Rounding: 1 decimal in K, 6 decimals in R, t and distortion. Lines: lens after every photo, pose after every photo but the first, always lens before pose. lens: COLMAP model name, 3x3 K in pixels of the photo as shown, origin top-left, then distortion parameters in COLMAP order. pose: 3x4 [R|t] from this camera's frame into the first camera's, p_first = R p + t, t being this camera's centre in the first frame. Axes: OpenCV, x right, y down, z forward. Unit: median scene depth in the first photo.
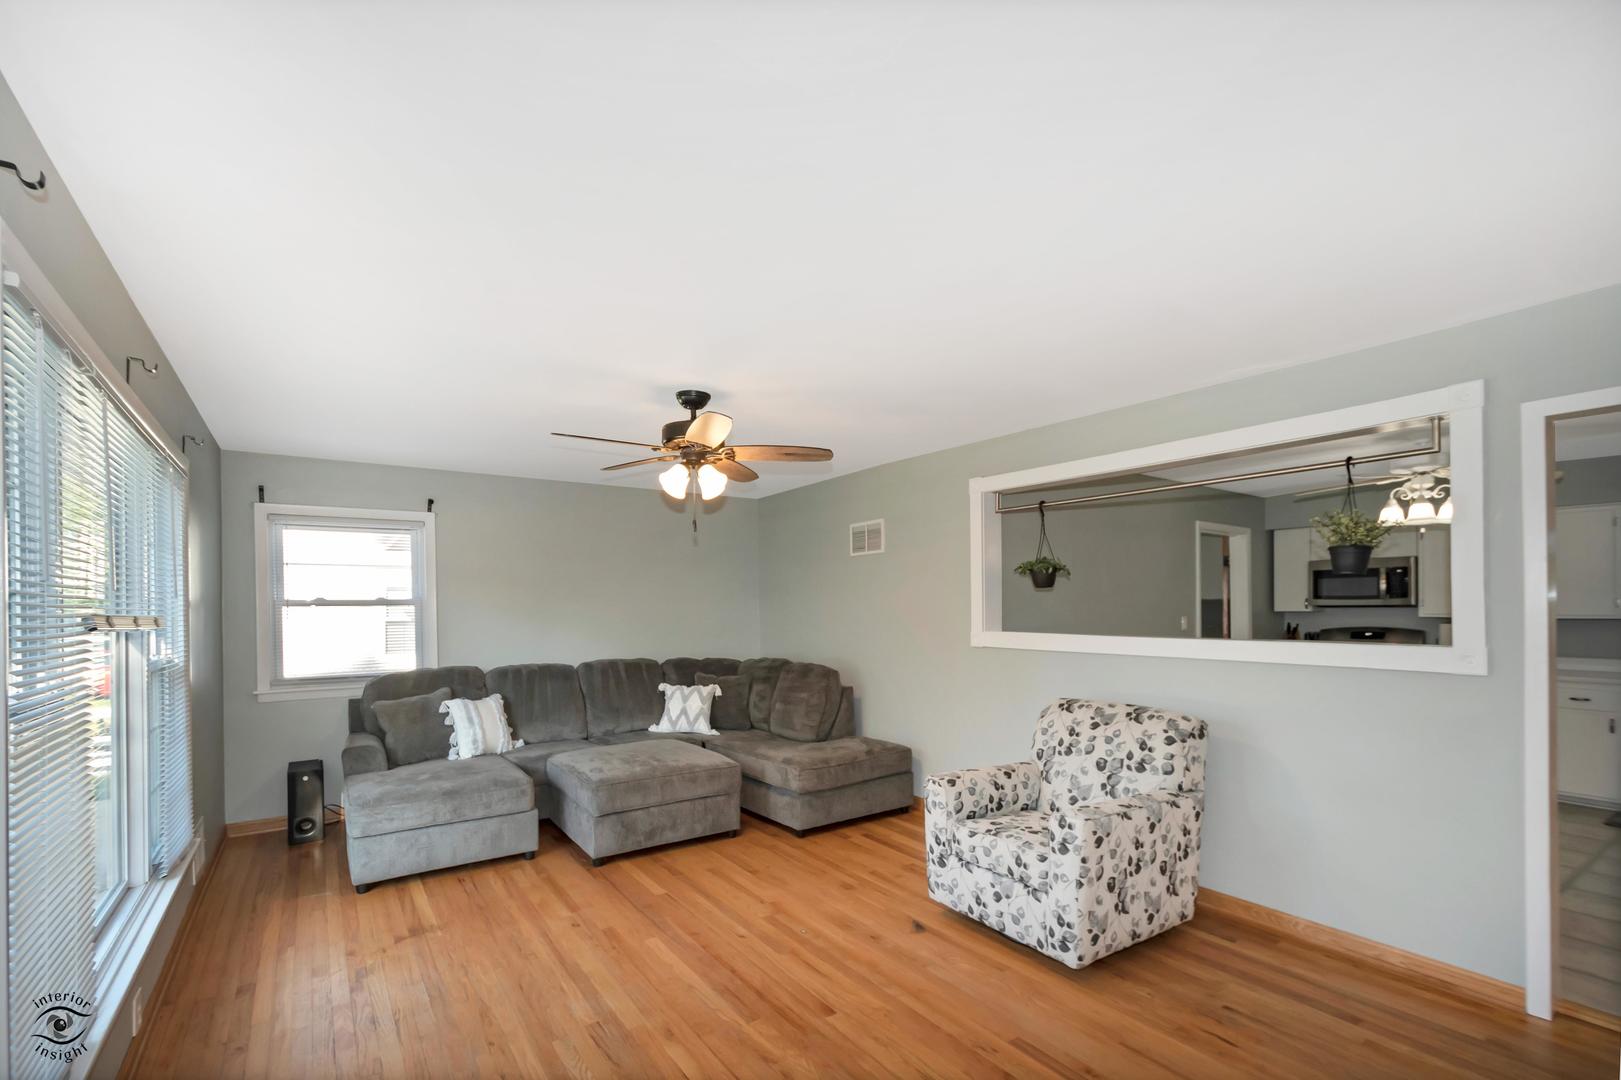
lens RADIAL K [[728.8, 0, 809.3], [0, 728.8, 605.4], [0, 0, 1]] dist [0.011748, 0.000285]
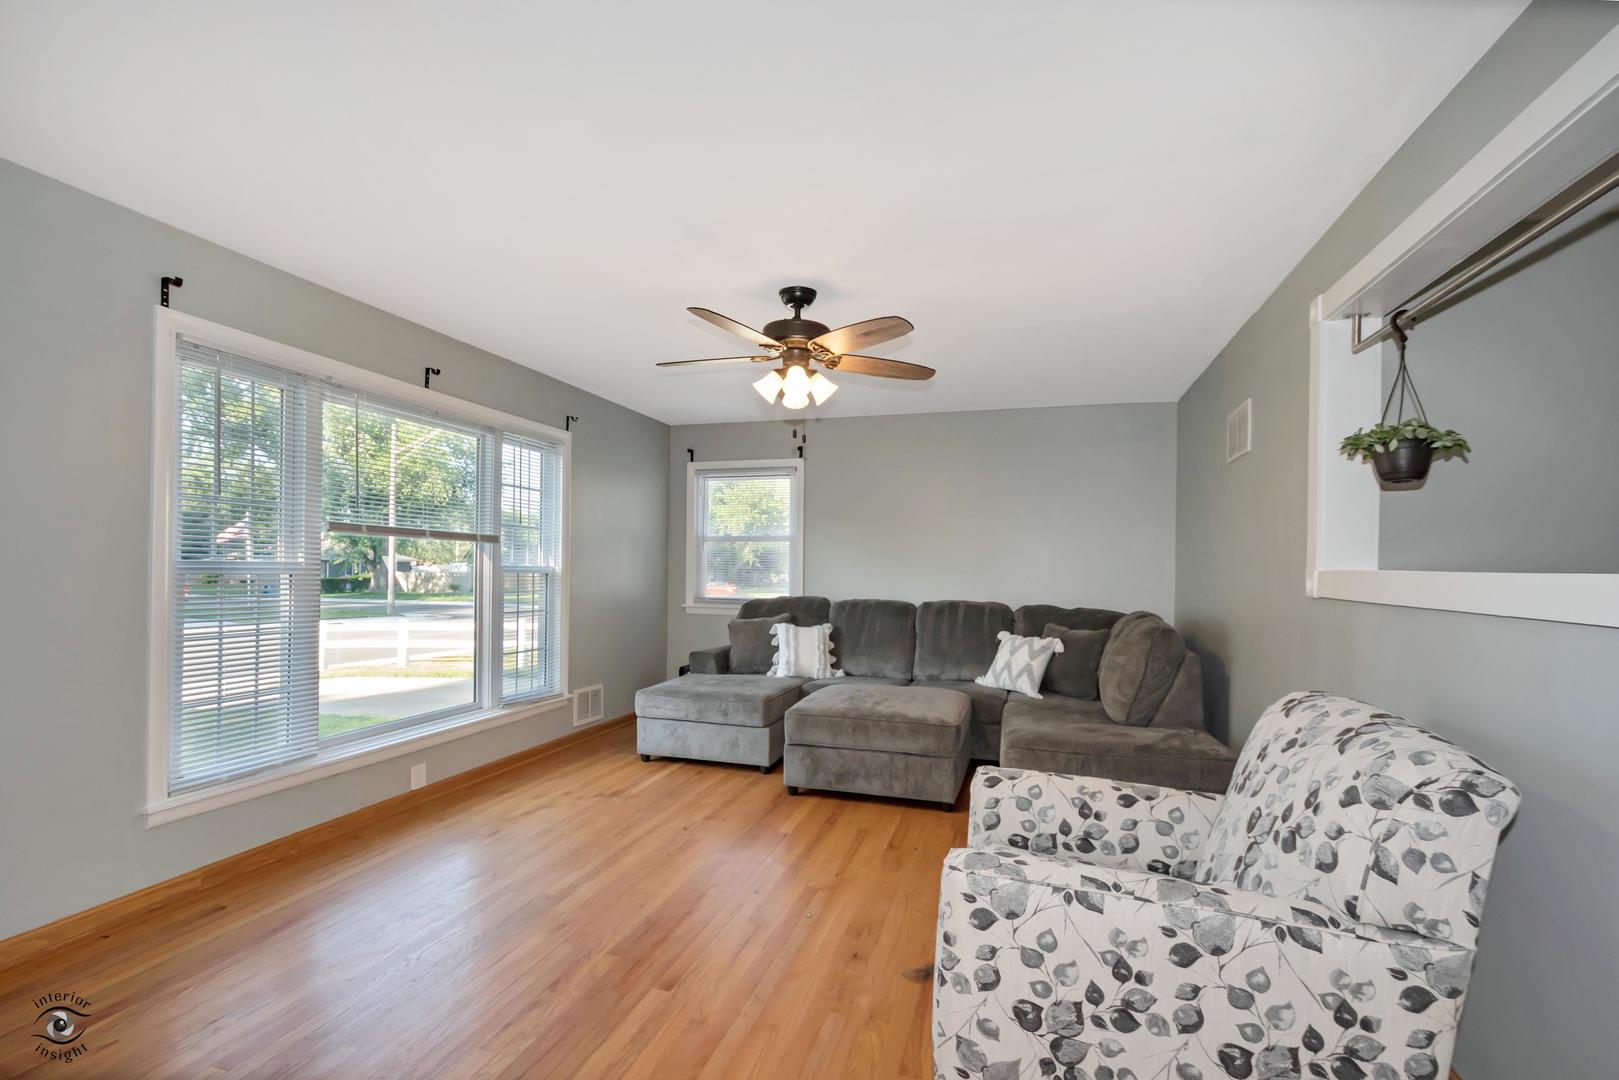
lens RADIAL K [[750.8, 0, 769.3], [0, 750.8, 563.1], [0, 0, 1]] dist [0.002372, 0.000808]
pose [[0.605471, 0.012770, -0.795765, 0.490732], [-0.015764, 0.999868, 0.004051, 0.039614], [0.795711, 0.010091, 0.605592, 0.353824]]
